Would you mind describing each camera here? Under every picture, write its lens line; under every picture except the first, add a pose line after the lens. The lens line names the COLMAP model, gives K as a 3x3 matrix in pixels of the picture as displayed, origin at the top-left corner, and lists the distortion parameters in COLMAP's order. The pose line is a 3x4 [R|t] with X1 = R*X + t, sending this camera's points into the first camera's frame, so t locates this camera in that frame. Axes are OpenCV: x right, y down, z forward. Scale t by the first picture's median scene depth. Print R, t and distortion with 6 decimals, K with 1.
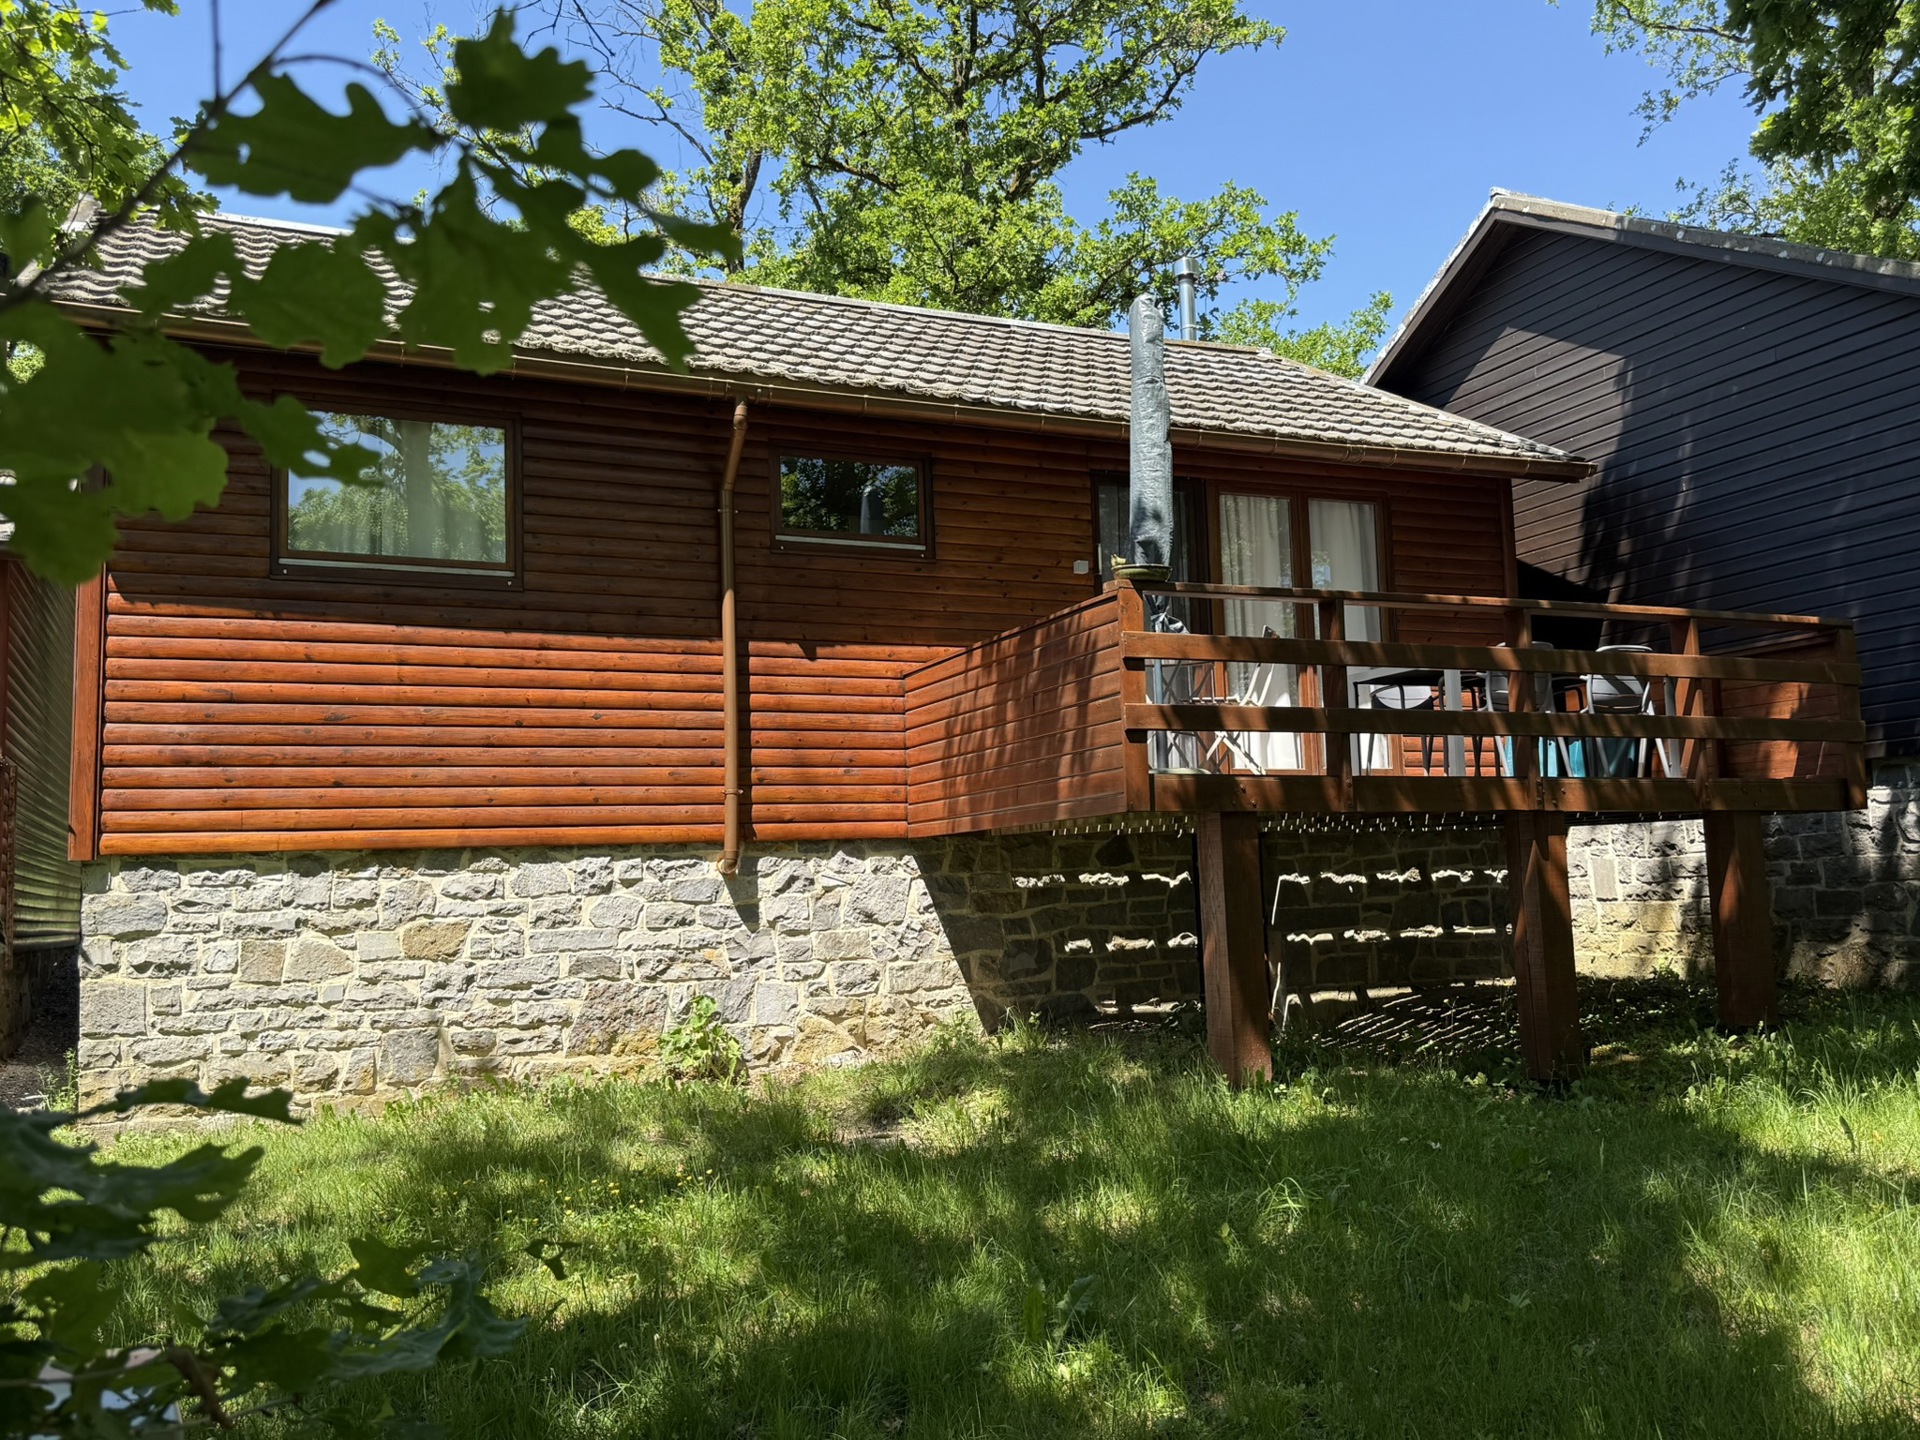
lens RADIAL K [[1592.6, 0, 963.4], [0, 1592.6, 715.4], [0, 0, 1]] dist [0.124949, -0.046109]
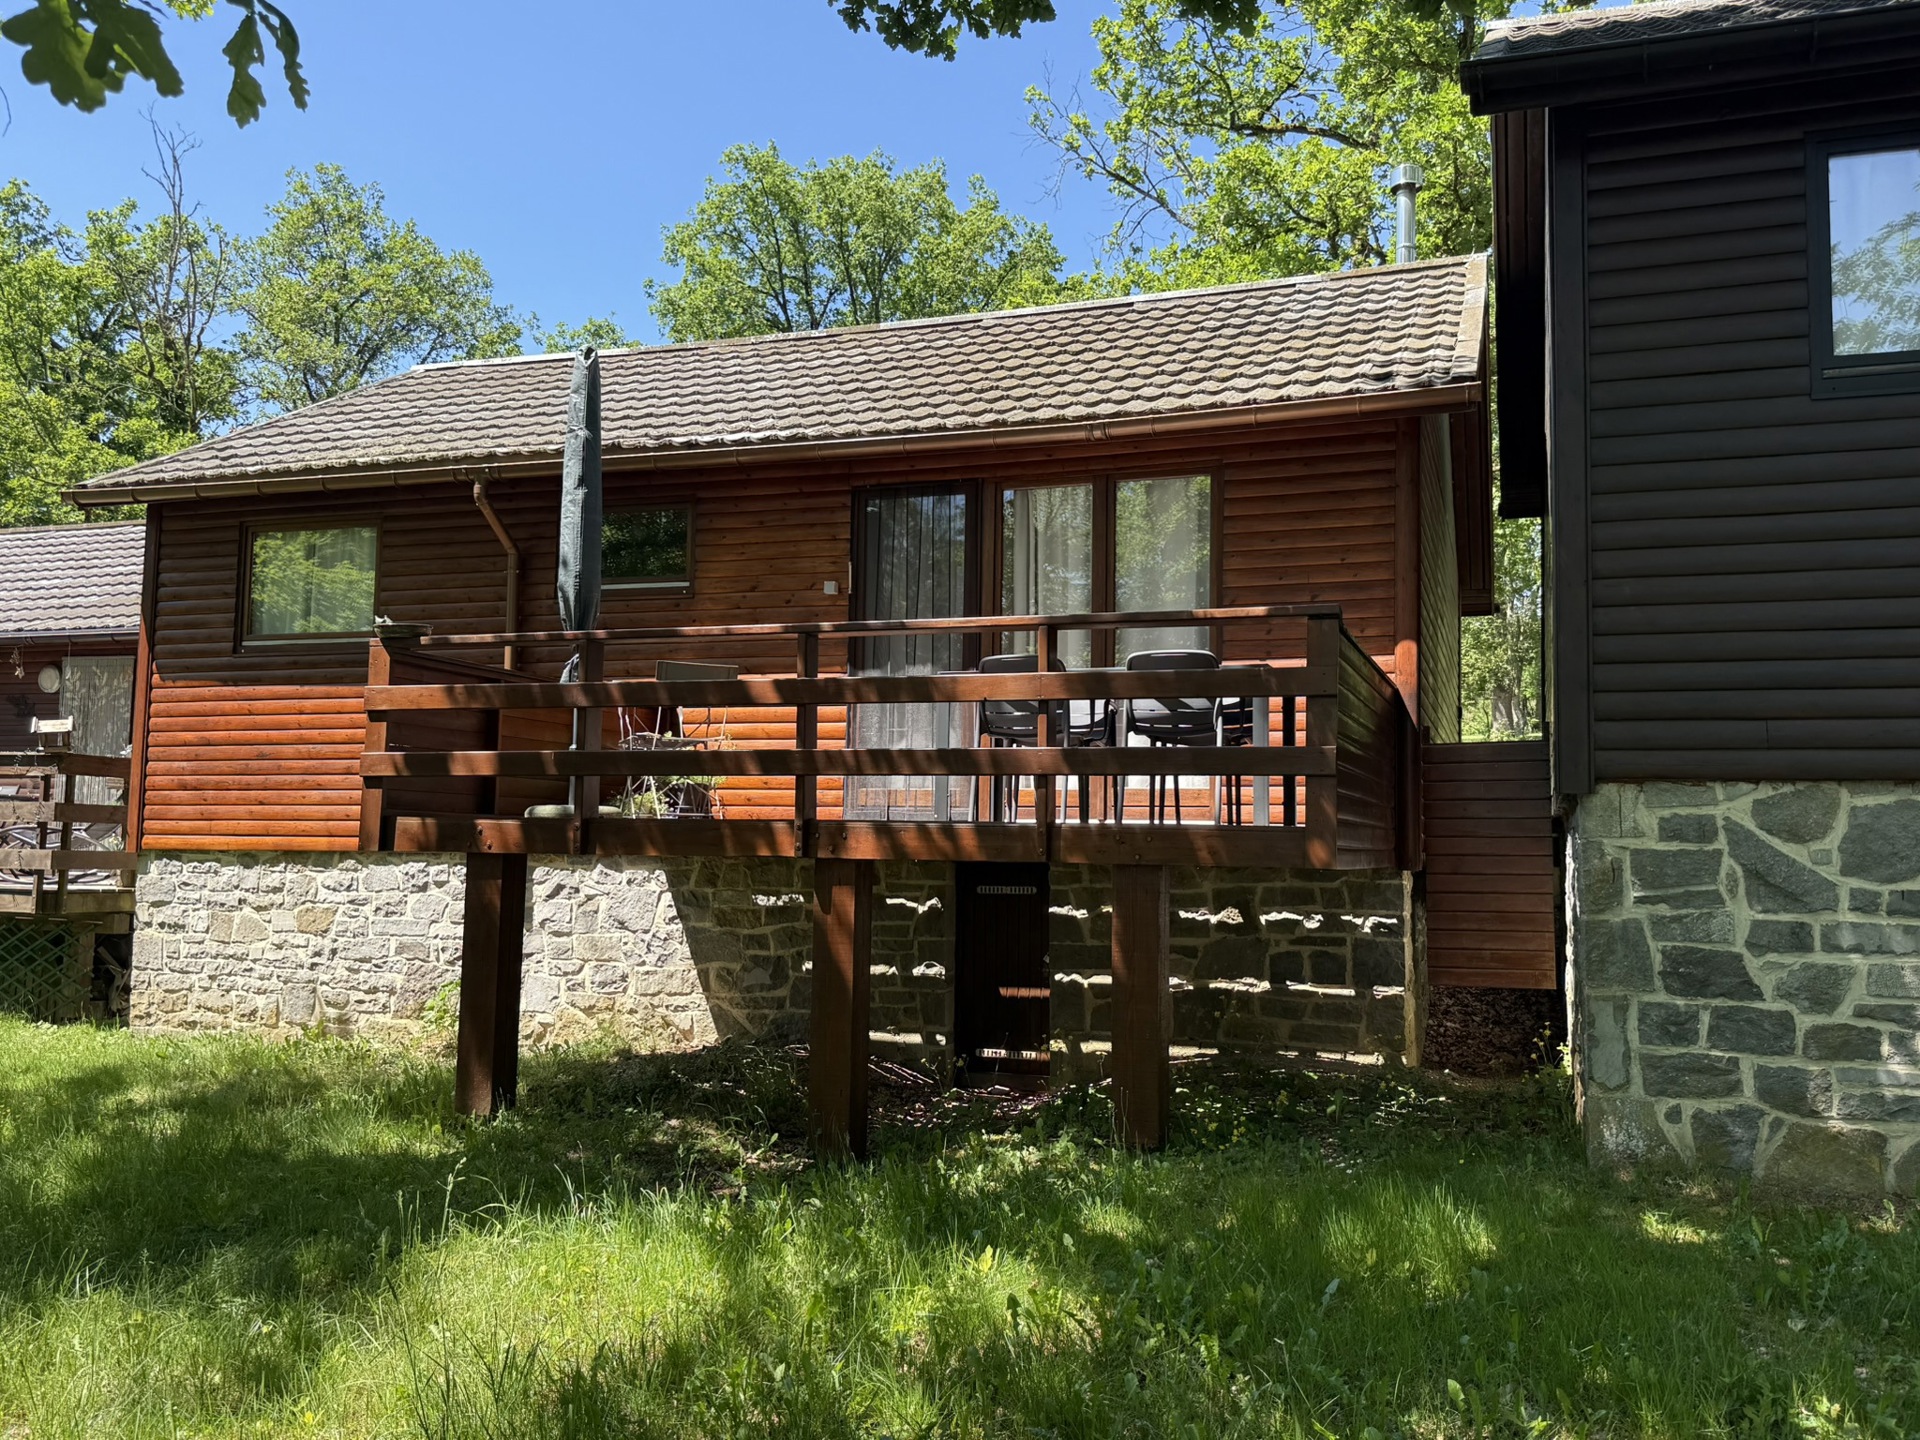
lens RADIAL K [[1592.6, 0, 1099.3], [0, 1592.6, 718.1], [0, 0, 1]] dist [0.124949, -0.046109]
pose [[0.720132, -0.015275, -0.693669, 1.045119], [0.036480, 0.999208, 0.015869, -0.024757], [0.692878, -0.036733, 0.720119, 0.464348]]
